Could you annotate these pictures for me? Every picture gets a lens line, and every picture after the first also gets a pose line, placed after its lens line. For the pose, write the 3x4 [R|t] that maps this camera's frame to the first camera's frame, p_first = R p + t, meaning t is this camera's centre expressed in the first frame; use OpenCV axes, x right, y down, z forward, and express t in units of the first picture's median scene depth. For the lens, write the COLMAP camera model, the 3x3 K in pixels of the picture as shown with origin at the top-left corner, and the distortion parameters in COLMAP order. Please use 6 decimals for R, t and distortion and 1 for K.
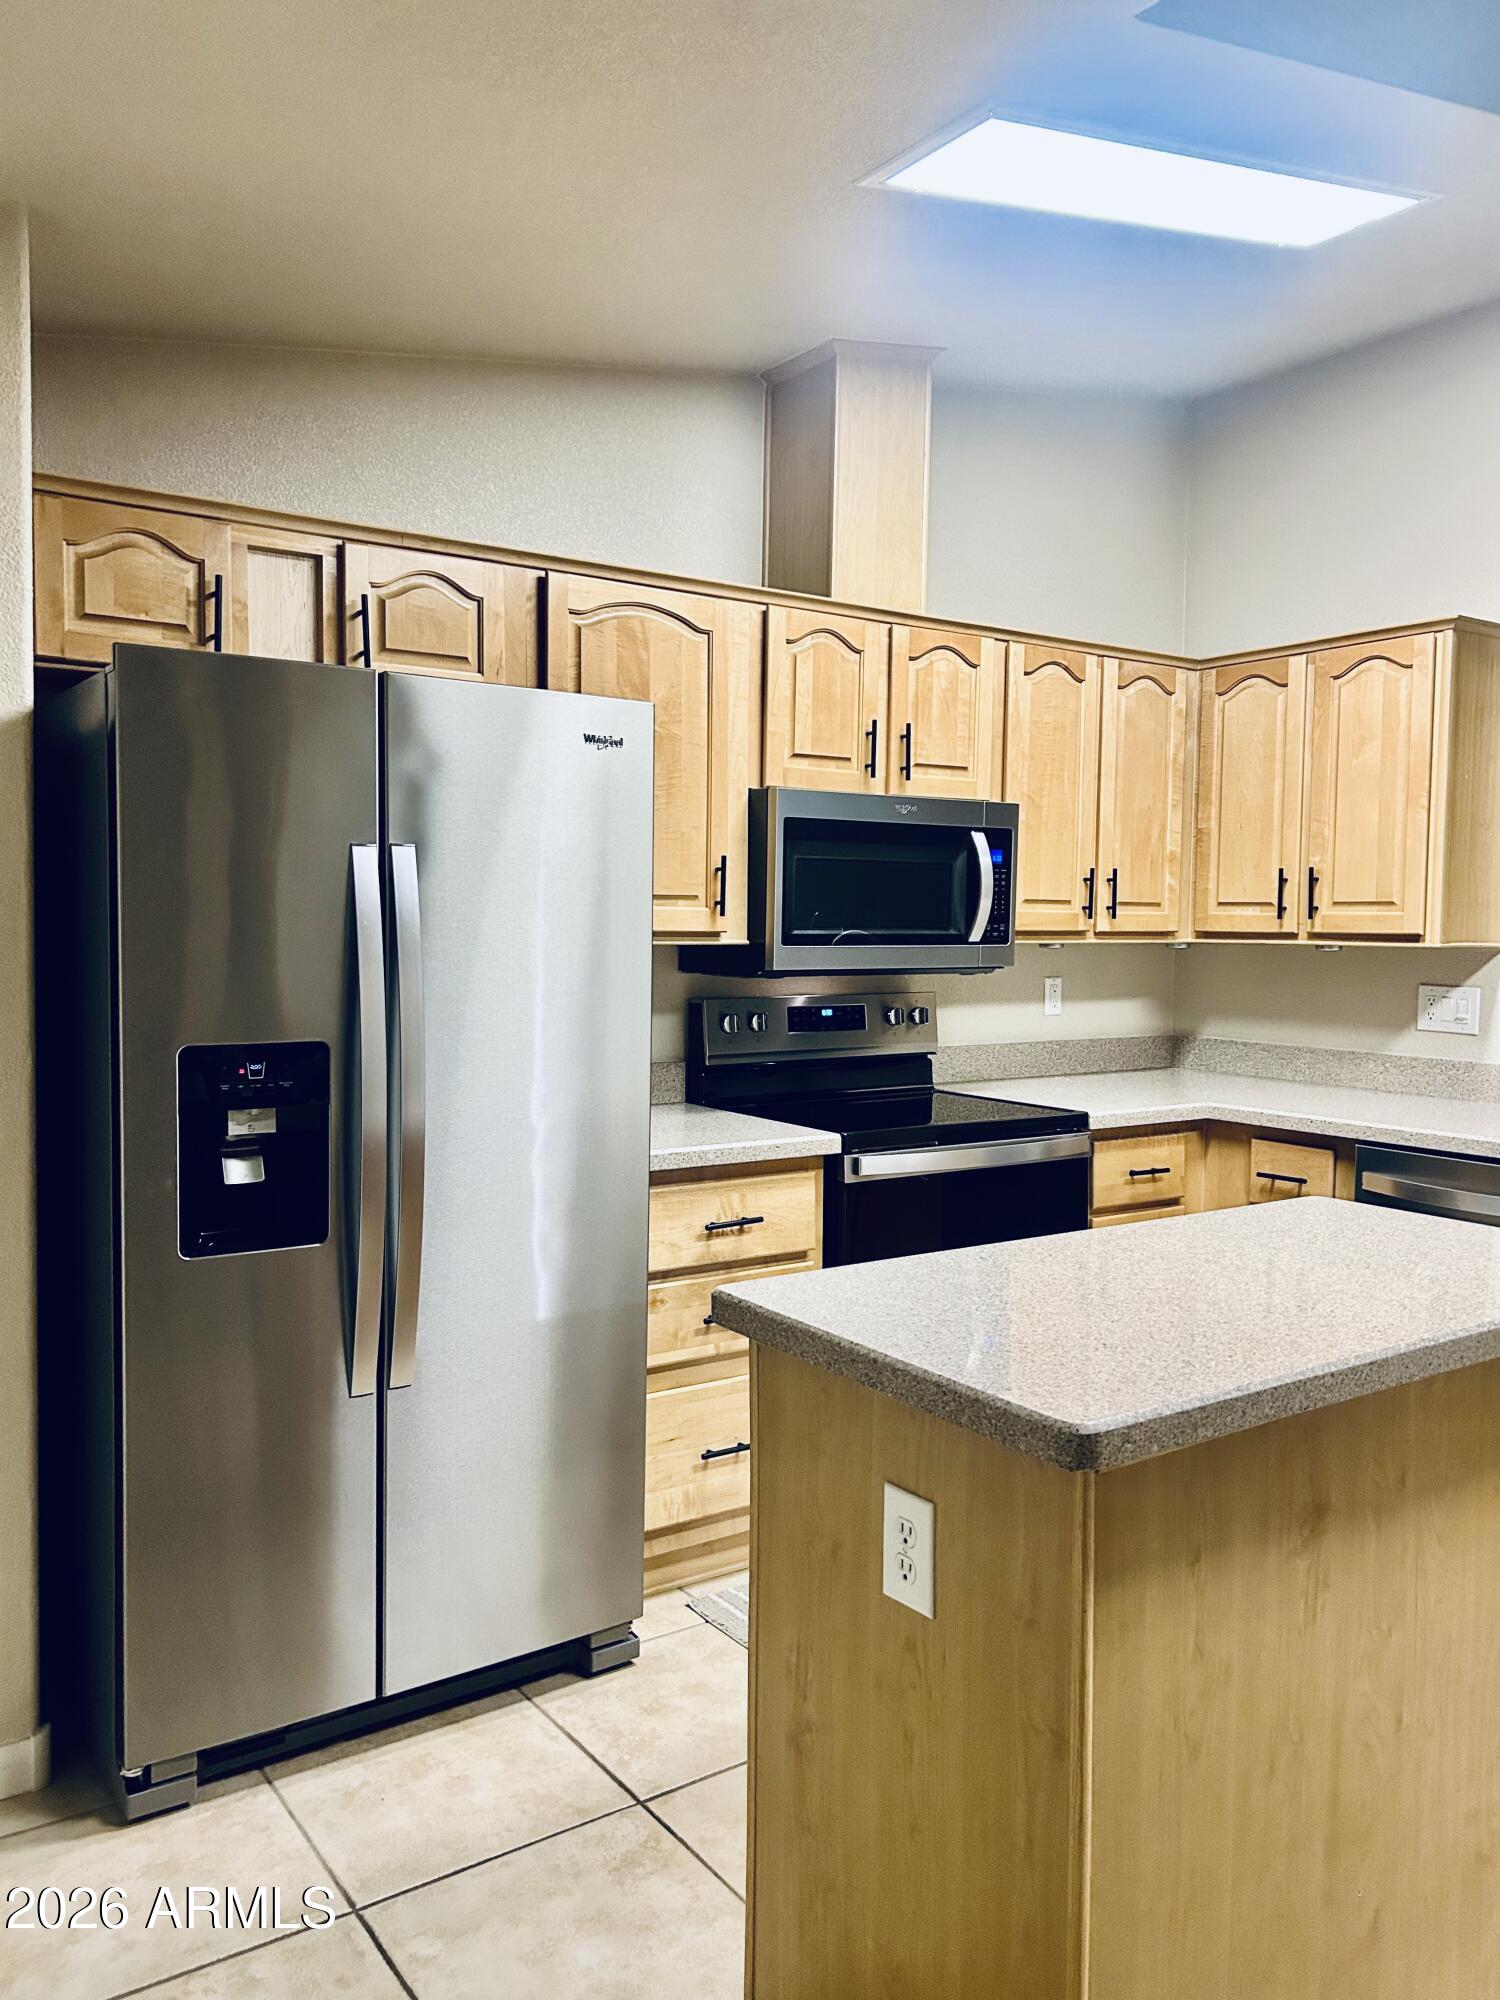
lens RADIAL K [[1515.2, 0, 750.0], [0, 1515.2, 1000.0], [0, 0, 1]] dist [0.073890, -0.088240]
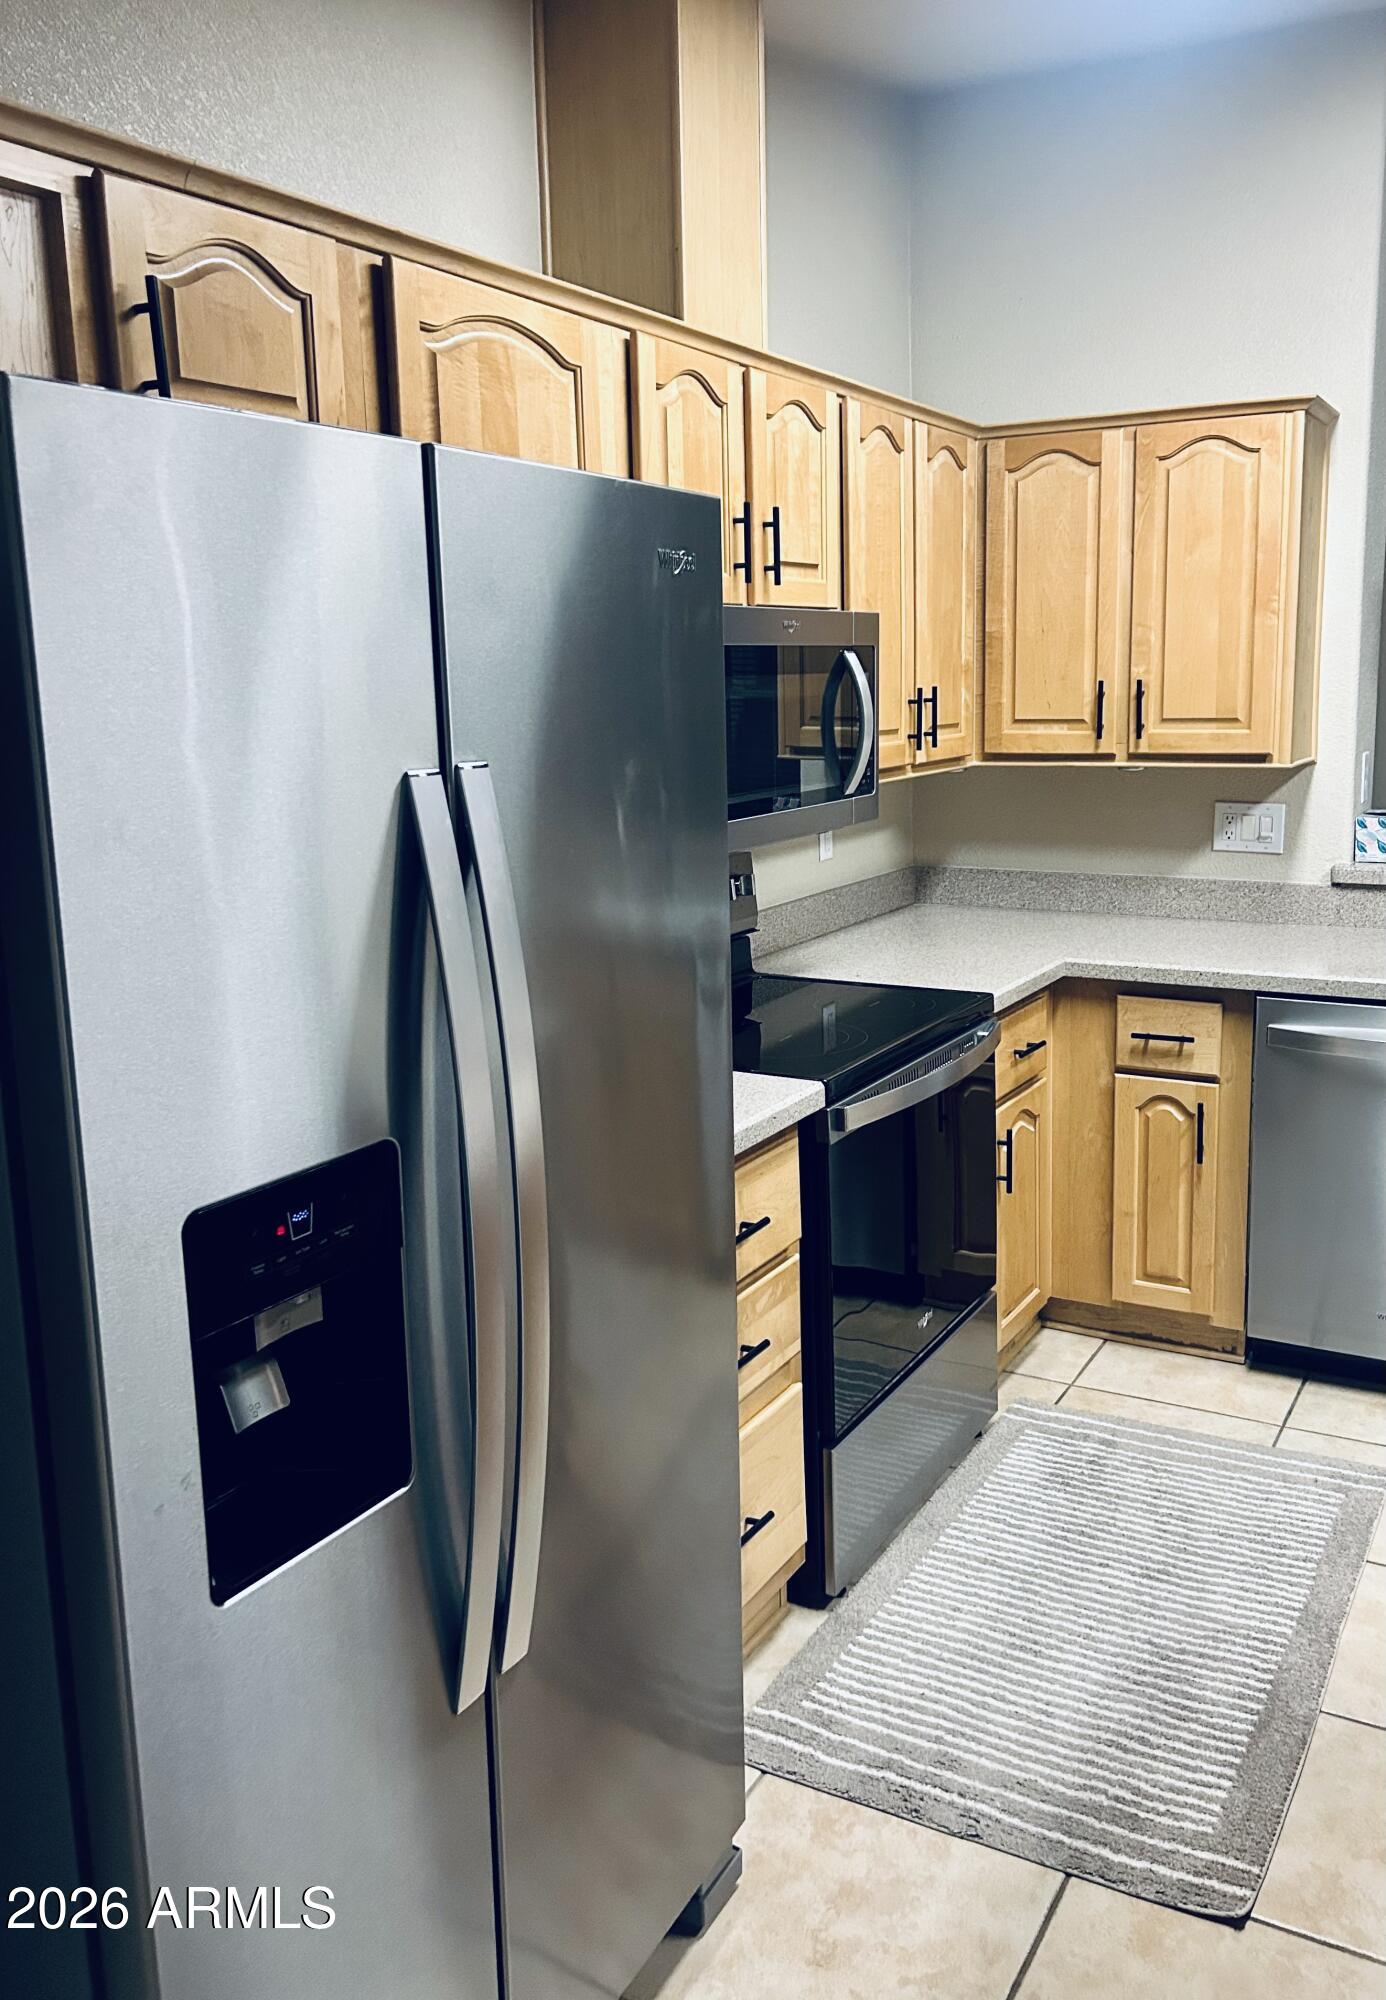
lens RADIAL K [[1574.9, 0, 695.1], [0, 1574.9, 946.3], [0, 0, 1]] dist [0.011063, 0.002731]
pose [[0.883763, -0.113049, 0.454073, -0.301577], [0.054670, 0.988677, 0.139743, -0.079048], [-0.464730, -0.098675, 0.879937, 0.317530]]
